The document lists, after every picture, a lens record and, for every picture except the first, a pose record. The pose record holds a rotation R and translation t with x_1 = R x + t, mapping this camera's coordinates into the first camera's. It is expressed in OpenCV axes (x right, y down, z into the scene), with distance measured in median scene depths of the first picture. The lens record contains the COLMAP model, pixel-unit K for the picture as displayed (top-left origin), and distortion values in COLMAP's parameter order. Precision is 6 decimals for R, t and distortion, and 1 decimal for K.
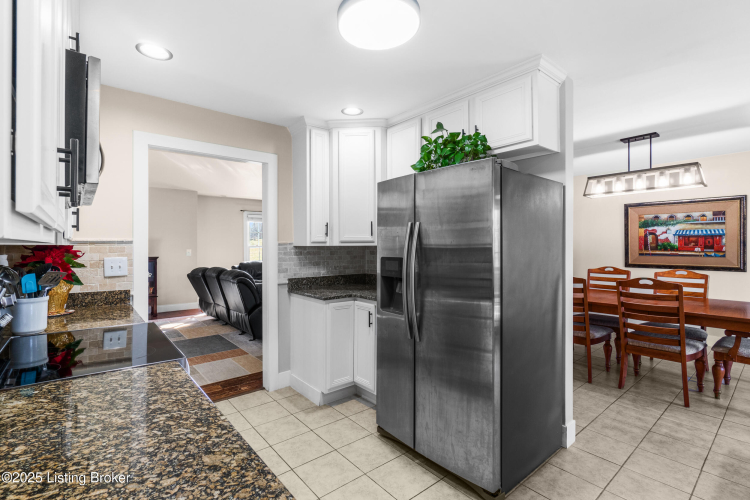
lens RADIAL K [[356.6, 0, 372.8], [0, 356.6, 243.0], [0, 0, 1]] dist [0.002243, 0.000602]
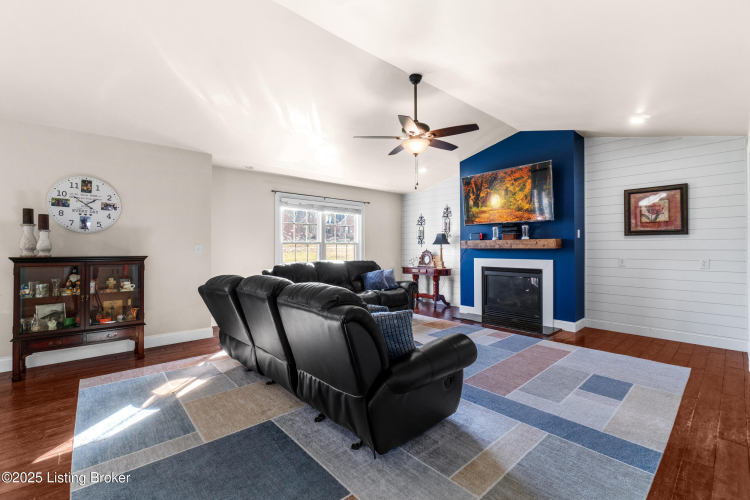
lens RADIAL K [[327.4, 0, 366.7], [0, 327.4, 239.5], [0, 0, 1]] dist [0.000066, 0.001005]
pose [[0.999804, 0.000991, 0.019766, -0.290299], [-0.000633, 0.999836, -0.018117, 0.024392], [-0.019781, 0.018101, 0.999640, 0.521242]]
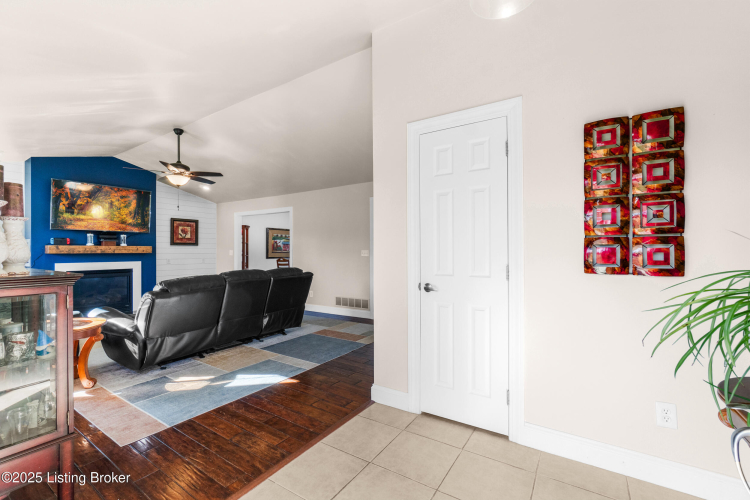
lens RADIAL K [[327.4, 0, 372.2], [0, 327.4, 251.4], [0, 0, 1]] dist [0.000066, 0.001005]
pose [[-0.284113, 0.005687, 0.958774, -1.291872], [0.008259, 0.999960, -0.003484, 0.038712], [-0.958755, 0.006928, -0.284148, 0.962940]]
